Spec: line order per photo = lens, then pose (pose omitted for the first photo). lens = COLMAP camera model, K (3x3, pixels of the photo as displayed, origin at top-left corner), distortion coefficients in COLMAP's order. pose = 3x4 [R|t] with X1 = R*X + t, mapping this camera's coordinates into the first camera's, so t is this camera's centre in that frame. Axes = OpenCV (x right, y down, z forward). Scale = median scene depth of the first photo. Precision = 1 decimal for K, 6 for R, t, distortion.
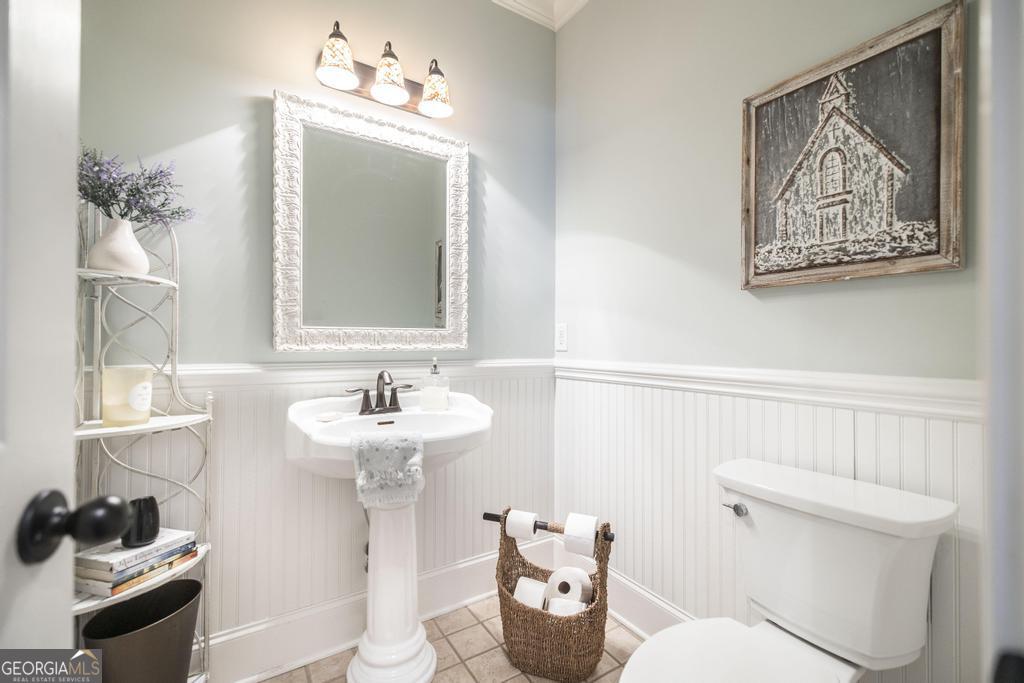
lens RADIAL K [[432.1, 0, 512.8], [0, 432.1, 342.0], [0, 0, 1]] dist [-0.002764, 0.000112]
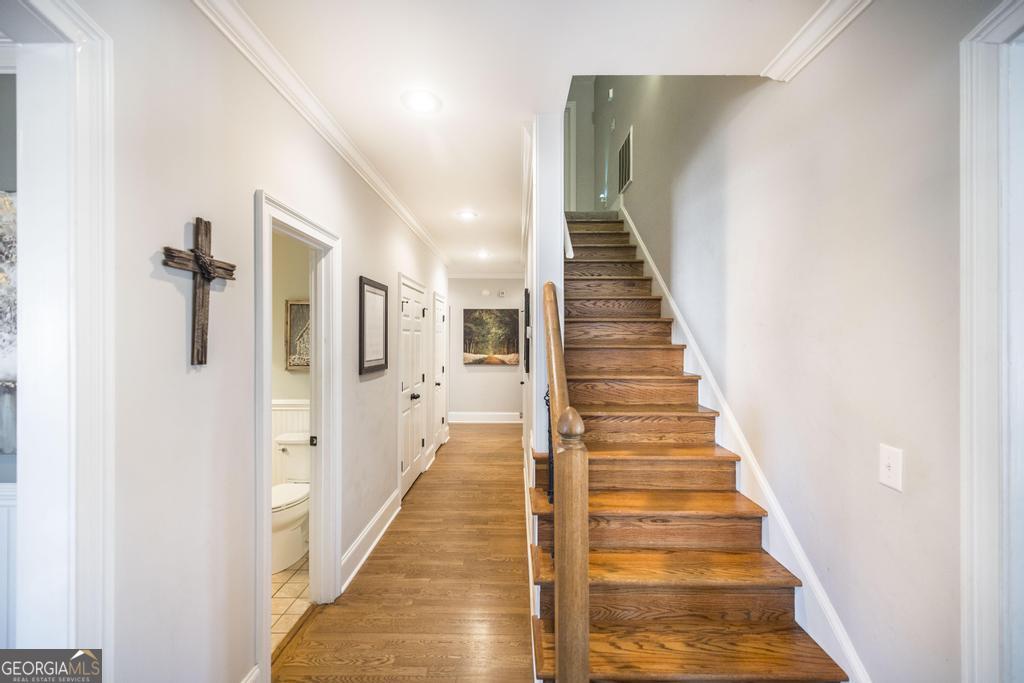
lens RADIAL K [[432.1, 0, 512.4], [0, 432.1, 341.0], [0, 0, 1]] dist [-0.002764, 0.000112]
pose [[0.560977, -0.001296, 0.827831, -0.911772], [-0.001328, 0.999996, 0.002465, -0.324338], [-0.827830, -0.002482, 0.560973, -1.705183]]
